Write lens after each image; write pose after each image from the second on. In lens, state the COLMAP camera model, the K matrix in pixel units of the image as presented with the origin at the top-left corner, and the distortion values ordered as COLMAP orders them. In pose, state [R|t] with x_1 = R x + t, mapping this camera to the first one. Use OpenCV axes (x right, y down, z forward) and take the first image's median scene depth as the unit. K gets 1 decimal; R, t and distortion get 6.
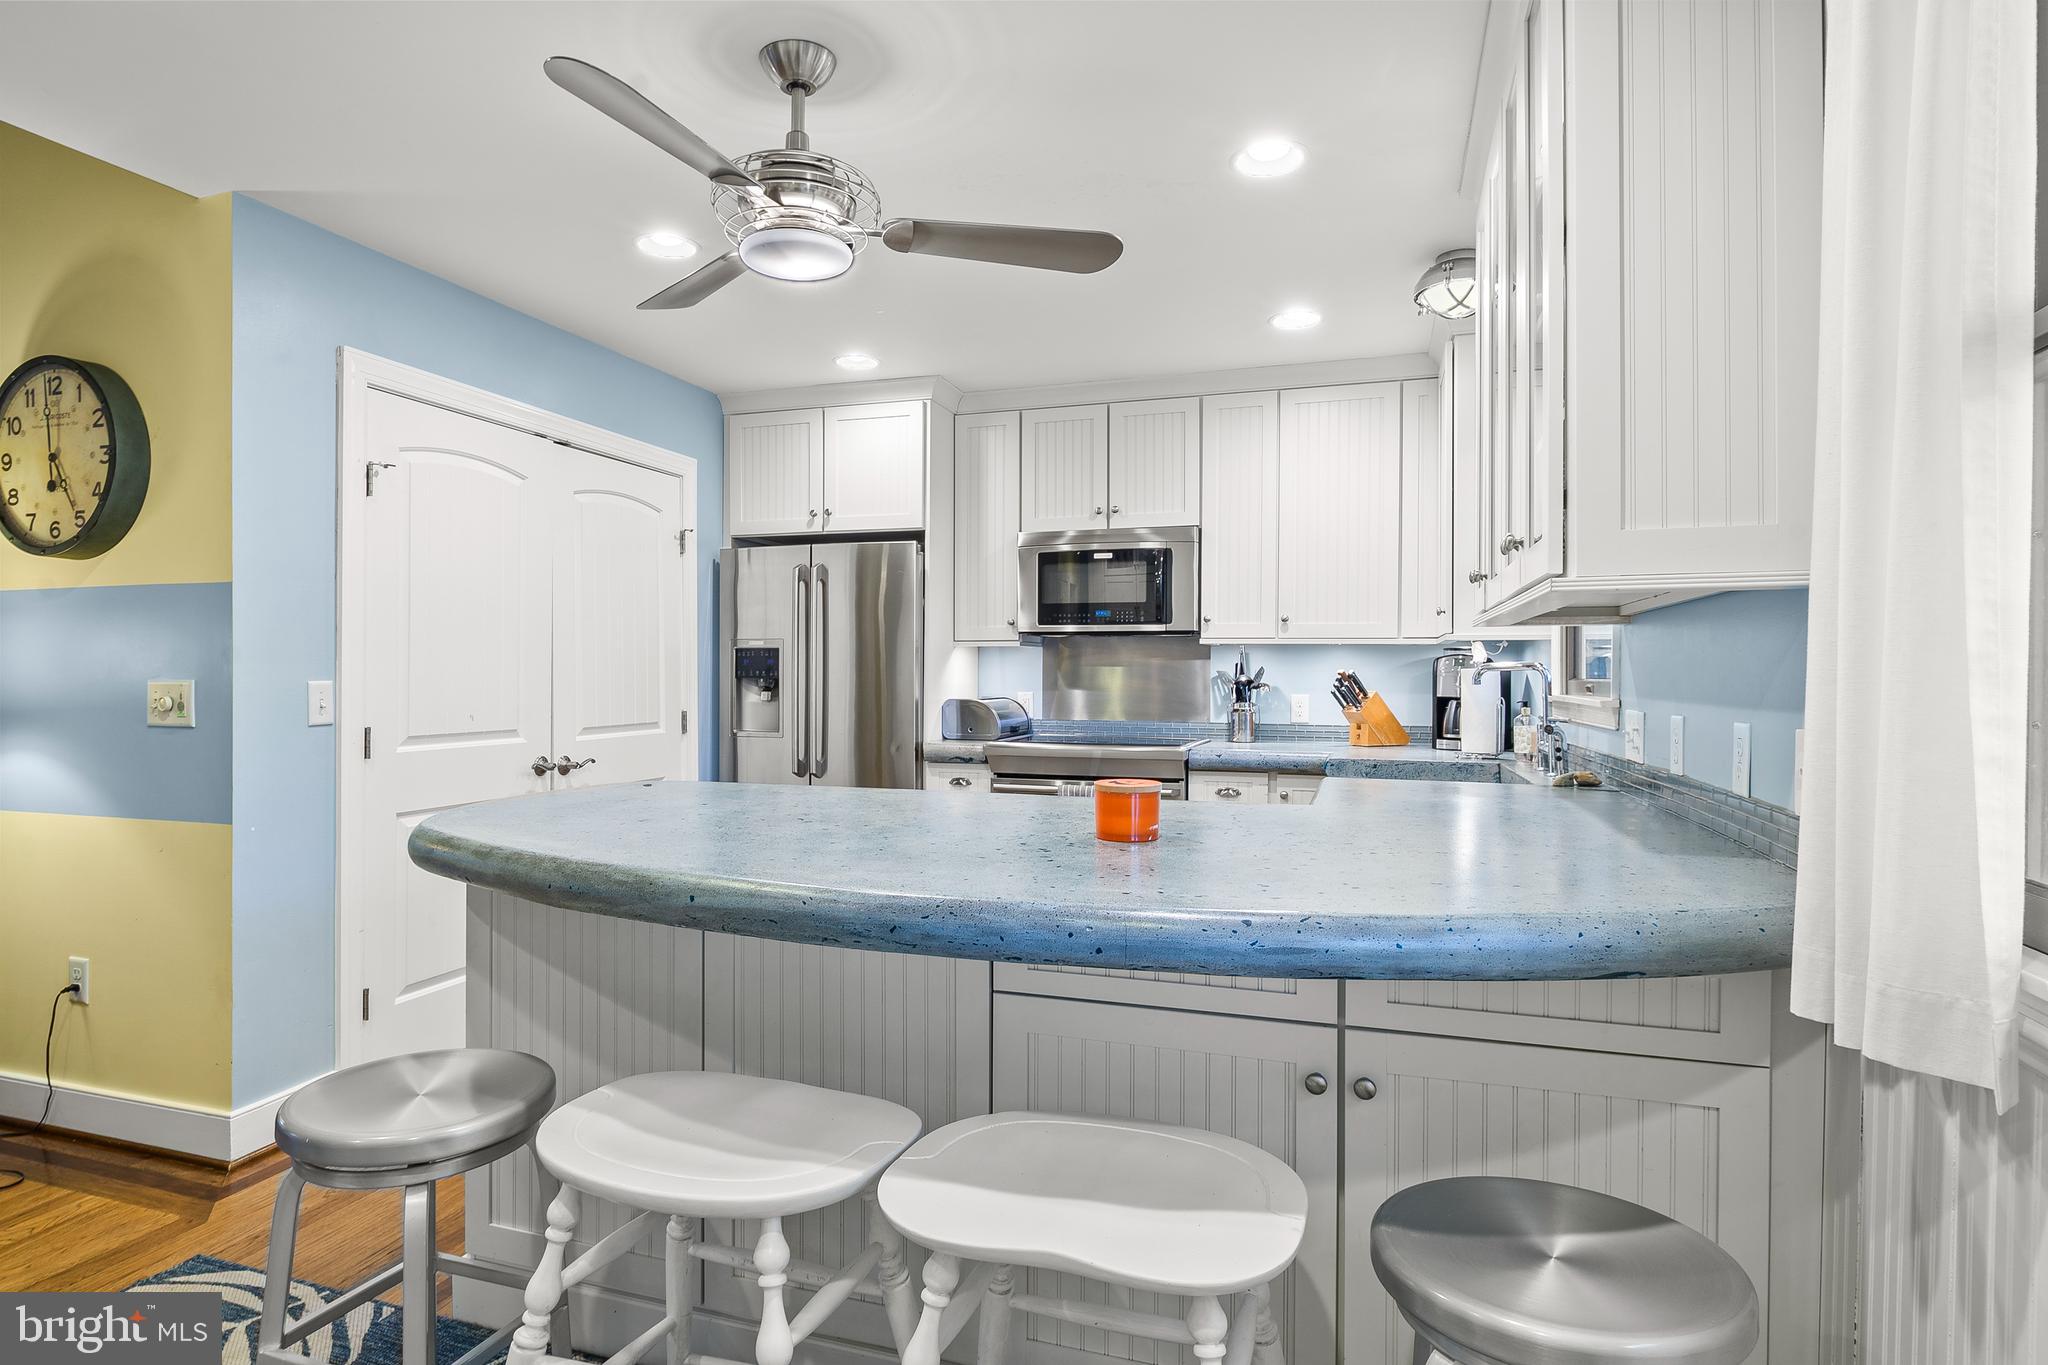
lens RADIAL K [[1102.2, 0, 1024.9], [0, 1102.2, 692.9], [0, 0, 1]] dist [0.002120, -0.001367]
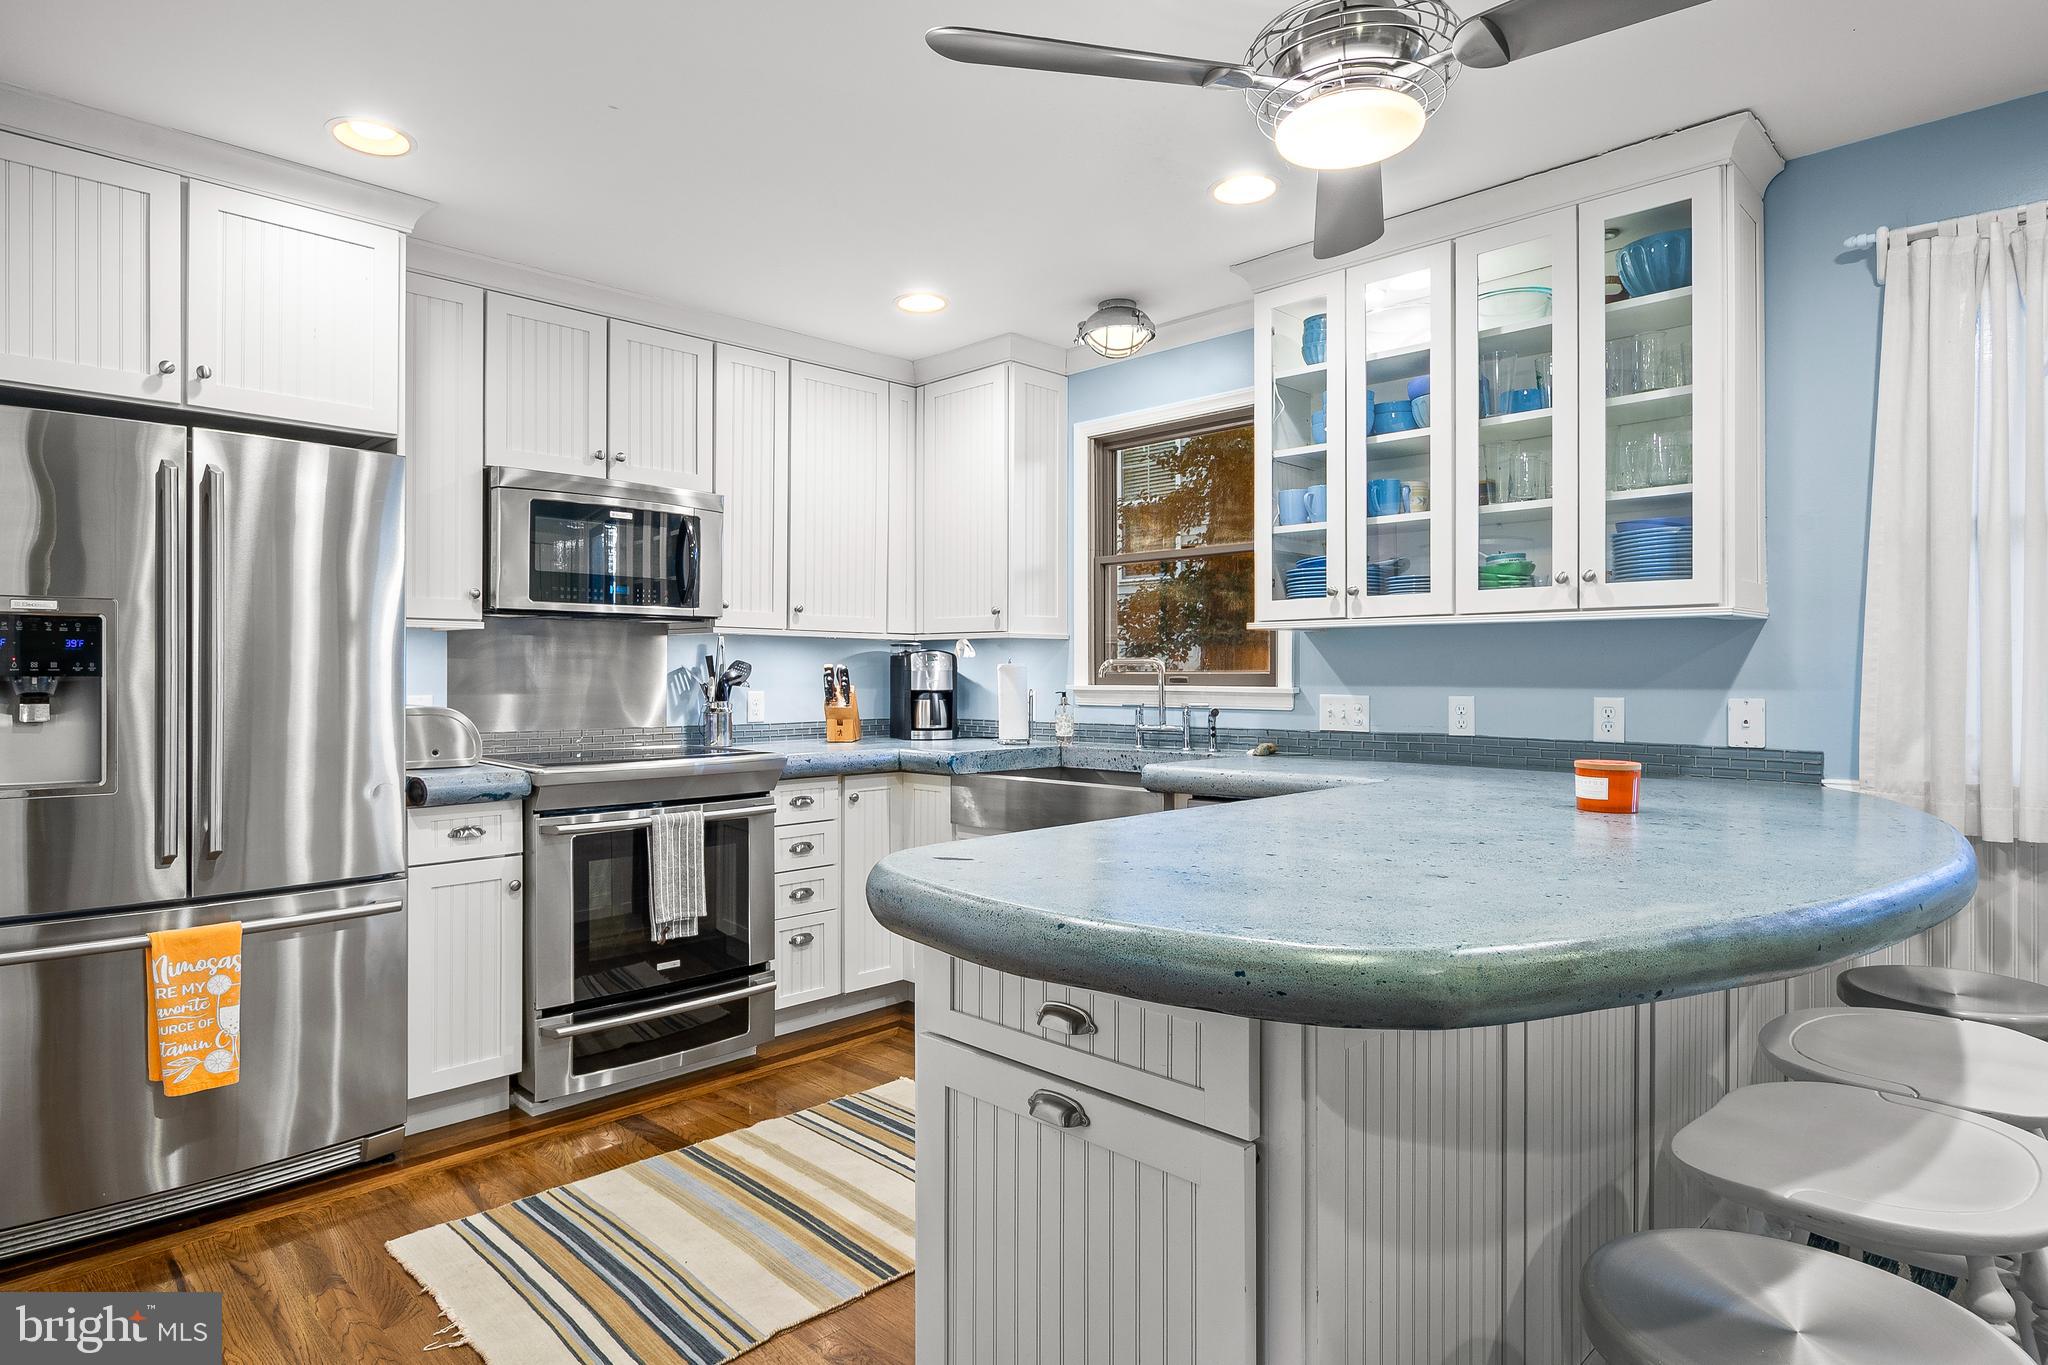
lens RADIAL K [[1102.2, 0, 1014.2], [0, 1102.2, 663.7], [0, 0, 1]] dist [0.002120, -0.001367]
pose [[0.456346, 0.003369, 0.889796, -0.490419], [0.012737, 0.999866, -0.010318, -0.009232], [-0.889711, 0.016042, 0.456241, 0.407564]]
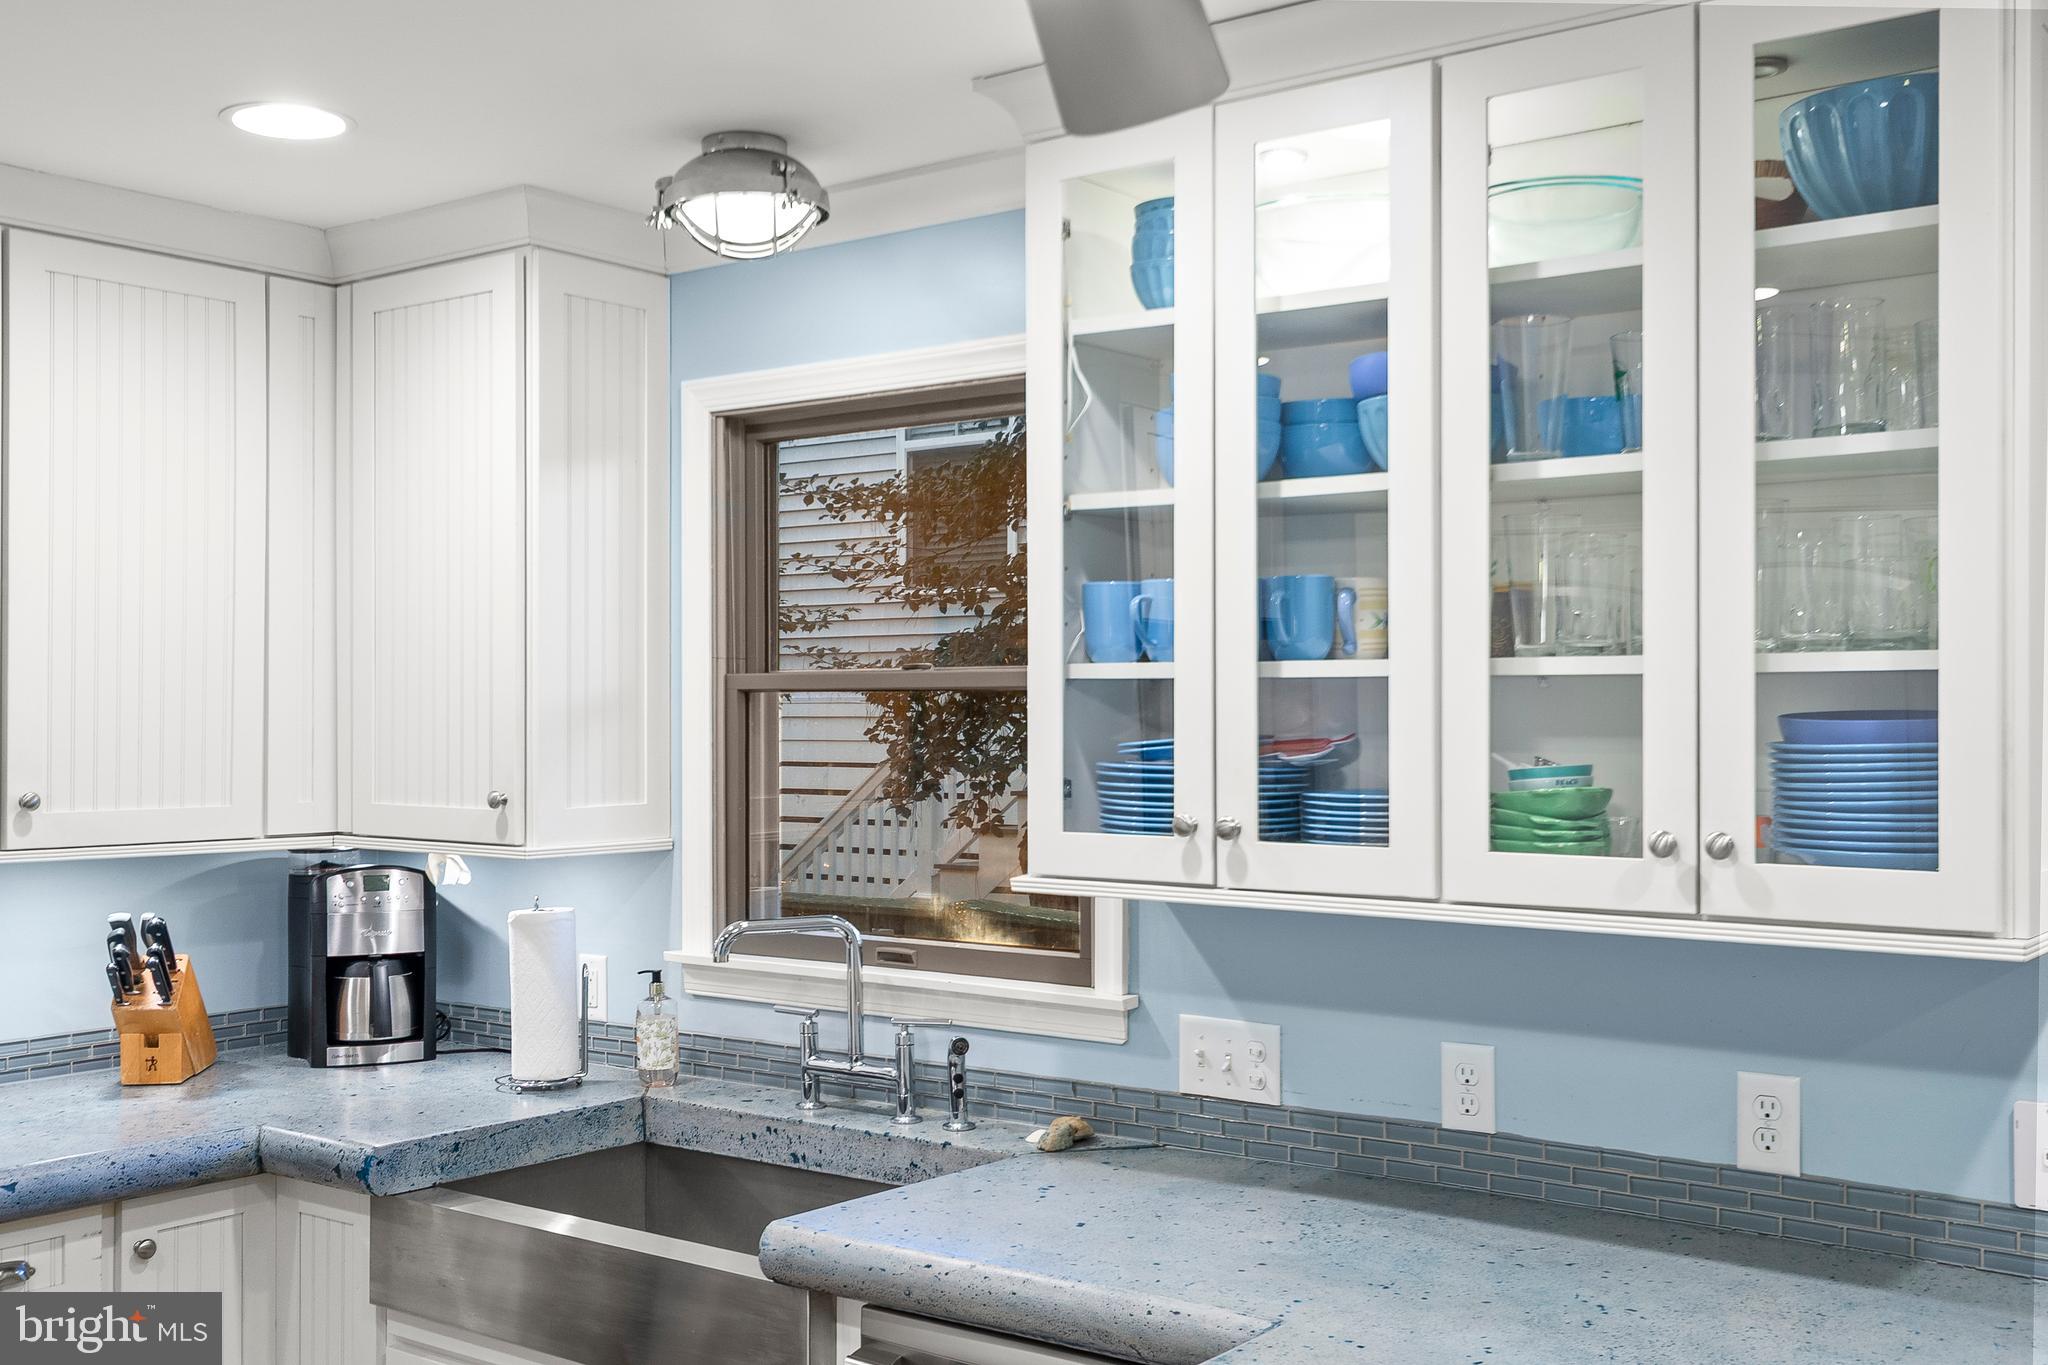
lens RADIAL K [[2039.1, 0, 1030.3], [0, 2039.1, 700.2], [0, 0, 1]] dist [0.019296, 0.000000]
pose [[0.333570, 0.000233, 0.942725, -0.338133], [0.016387, 0.999847, -0.006045, -0.091527], [-0.942583, 0.017465, 0.333516, 0.394475]]
